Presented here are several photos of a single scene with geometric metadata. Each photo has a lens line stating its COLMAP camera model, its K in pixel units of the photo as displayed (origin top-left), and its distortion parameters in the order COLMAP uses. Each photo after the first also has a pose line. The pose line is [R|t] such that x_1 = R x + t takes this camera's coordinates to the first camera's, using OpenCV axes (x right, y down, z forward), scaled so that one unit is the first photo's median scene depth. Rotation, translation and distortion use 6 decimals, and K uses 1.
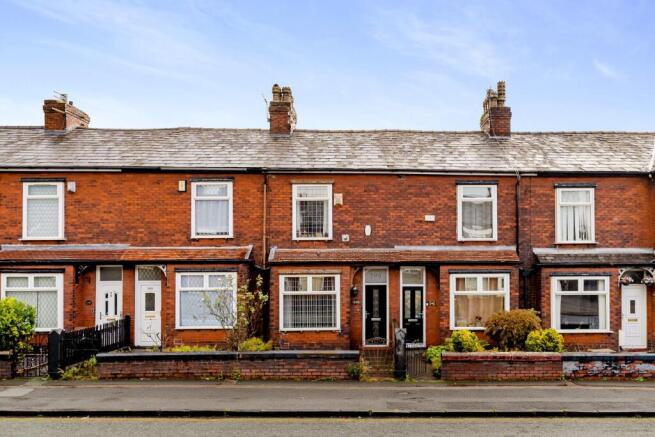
lens RADIAL K [[529.2, 0, 377.6], [0, 529.2, 252.9], [0, 0, 1]] dist [-0.015730, 0.009384]
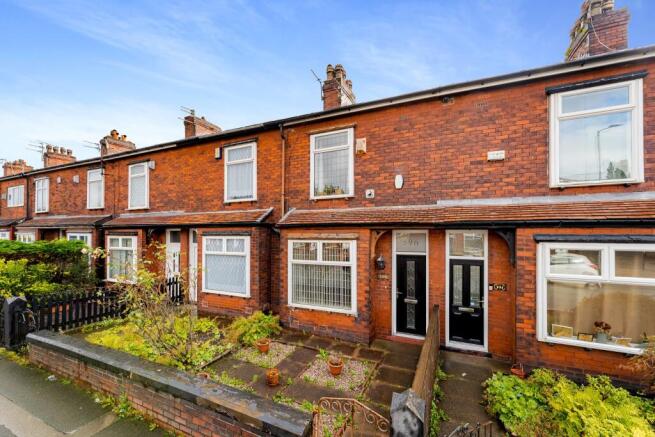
lens RADIAL K [[252.3, 0, 336.6], [0, 252.3, 231.6], [0, 0, 1]] dist [-0.001511, 0.000497]
pose [[0.901711, 0.001717, -0.432335, 0.056944], [0.005512, 0.999865, 0.015468, 0.021879], [0.432303, -0.016331, 0.901580, 0.644844]]
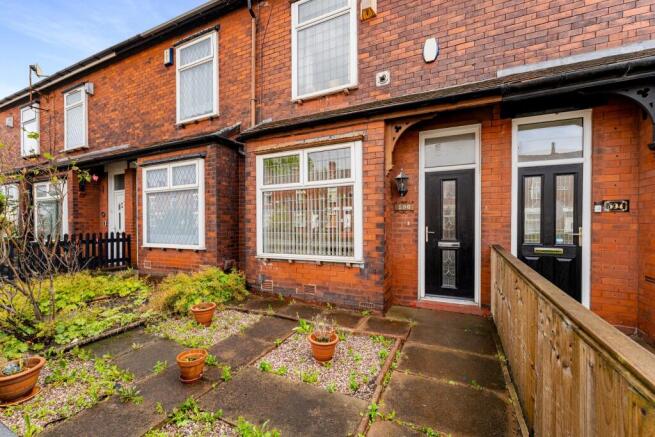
lens RADIAL K [[252.3, 0, 340.9], [0, 252.3, 225.9], [0, 0, 1]] dist [-0.001511, 0.000497]
pose [[0.903410, 0.005740, -0.428739, 0.006340], [0.008882, 0.999445, 0.032097, 0.102703], [0.428685, -0.032805, 0.902858, 0.769211]]
